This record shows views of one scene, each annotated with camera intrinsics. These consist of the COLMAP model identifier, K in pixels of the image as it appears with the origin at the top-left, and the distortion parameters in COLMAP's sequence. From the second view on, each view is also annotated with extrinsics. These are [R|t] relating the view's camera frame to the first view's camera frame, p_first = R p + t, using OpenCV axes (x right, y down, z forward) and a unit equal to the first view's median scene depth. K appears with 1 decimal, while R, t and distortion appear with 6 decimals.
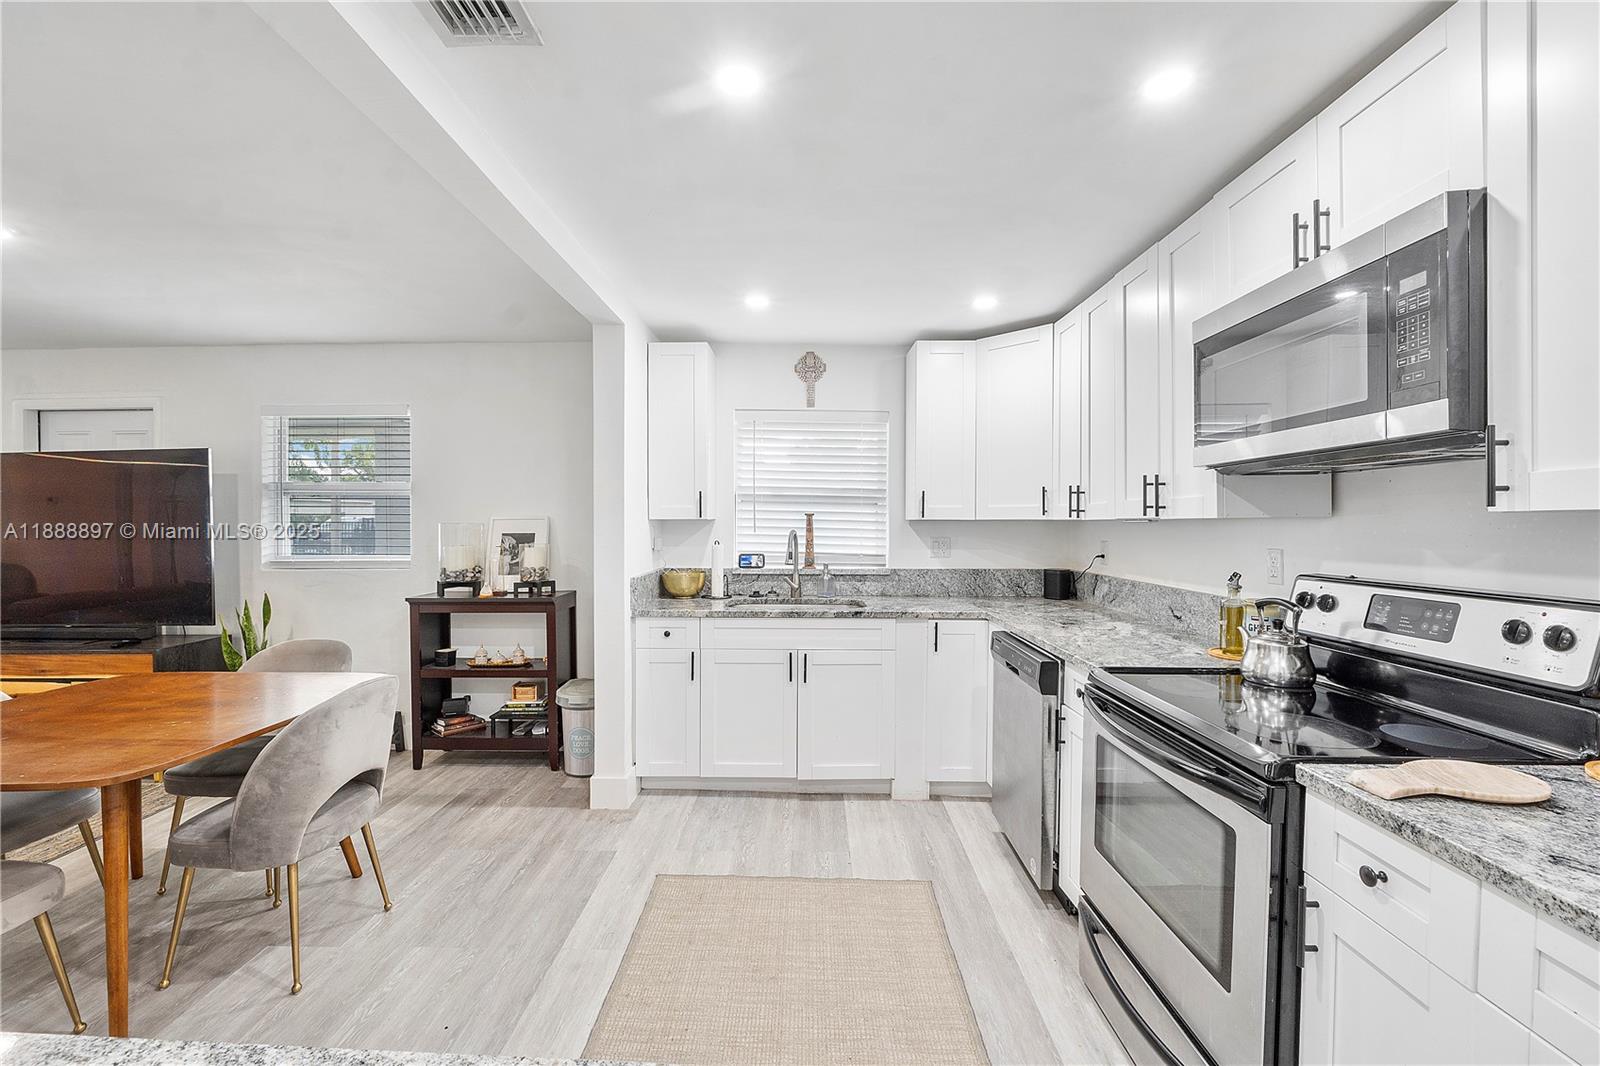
lens RADIAL K [[686.0, 0, 799.8], [0, 686.0, 532.2], [0, 0, 1]] dist [-0.006252, 0.001100]
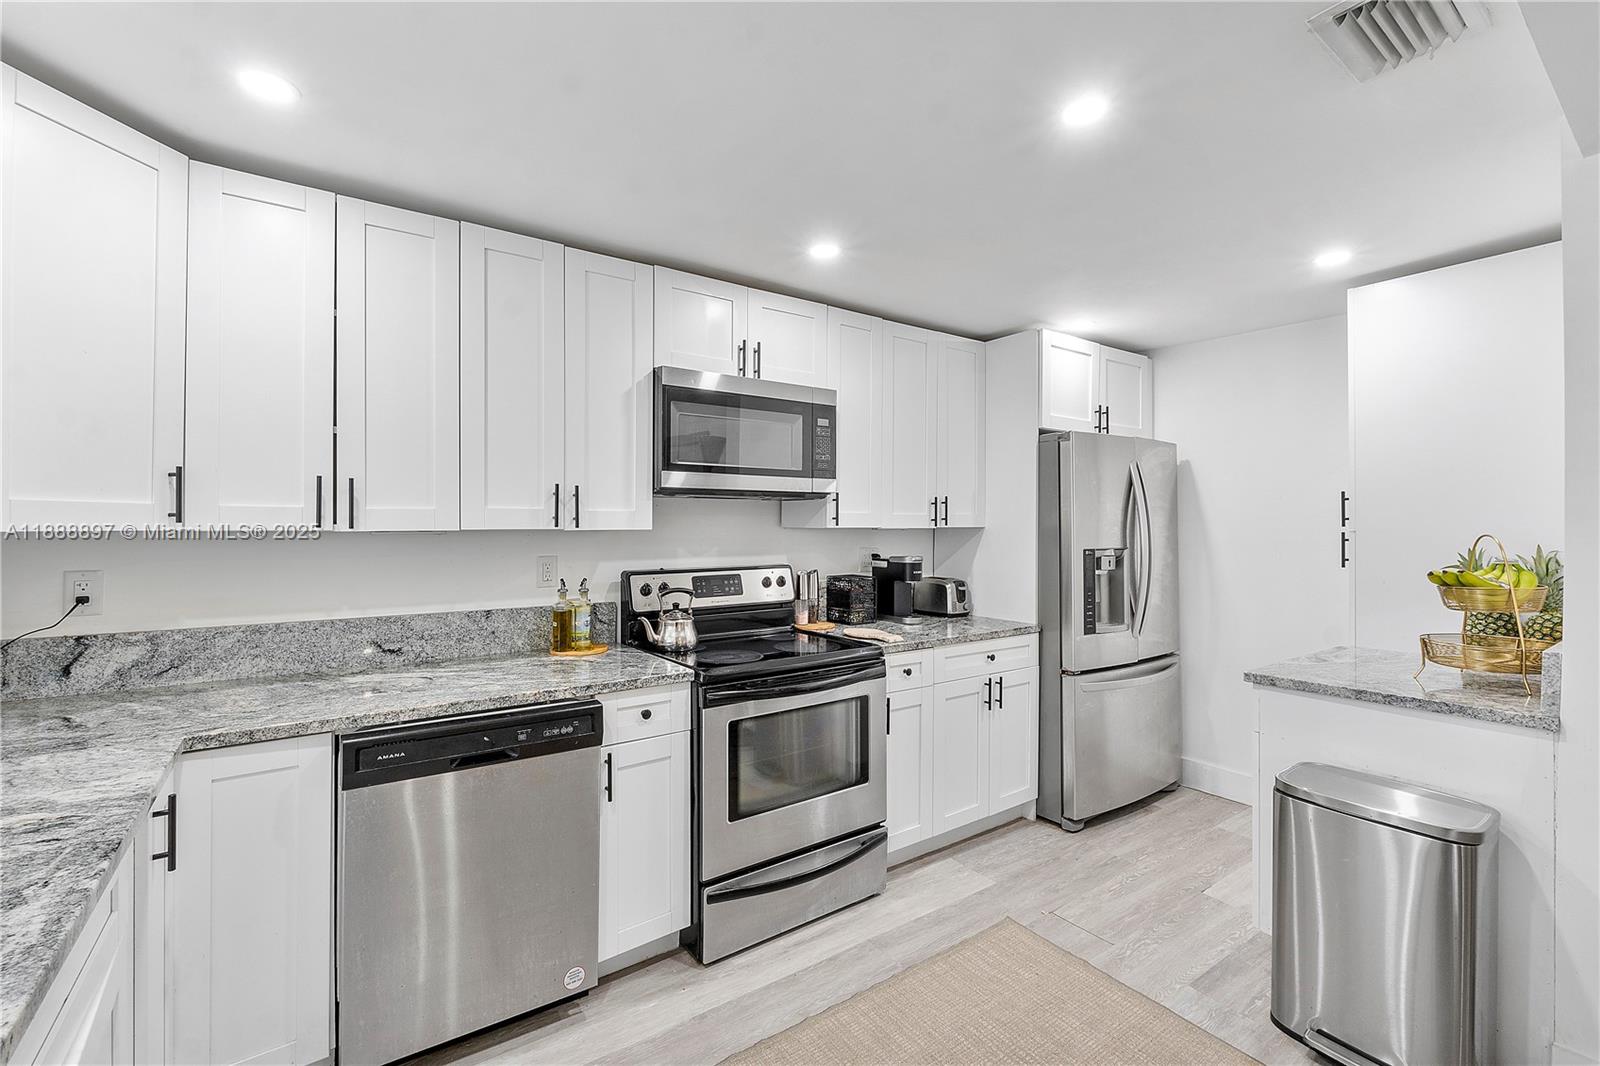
lens RADIAL K [[686.0, 0, 797.8], [0, 686.0, 525.3], [0, 0, 1]] dist [-0.006252, 0.001100]
pose [[-0.583783, 0.003441, 0.811902, -0.549062], [0.012762, 0.999906, 0.004938, -0.031325], [-0.811809, 0.013245, -0.583773, 1.552499]]
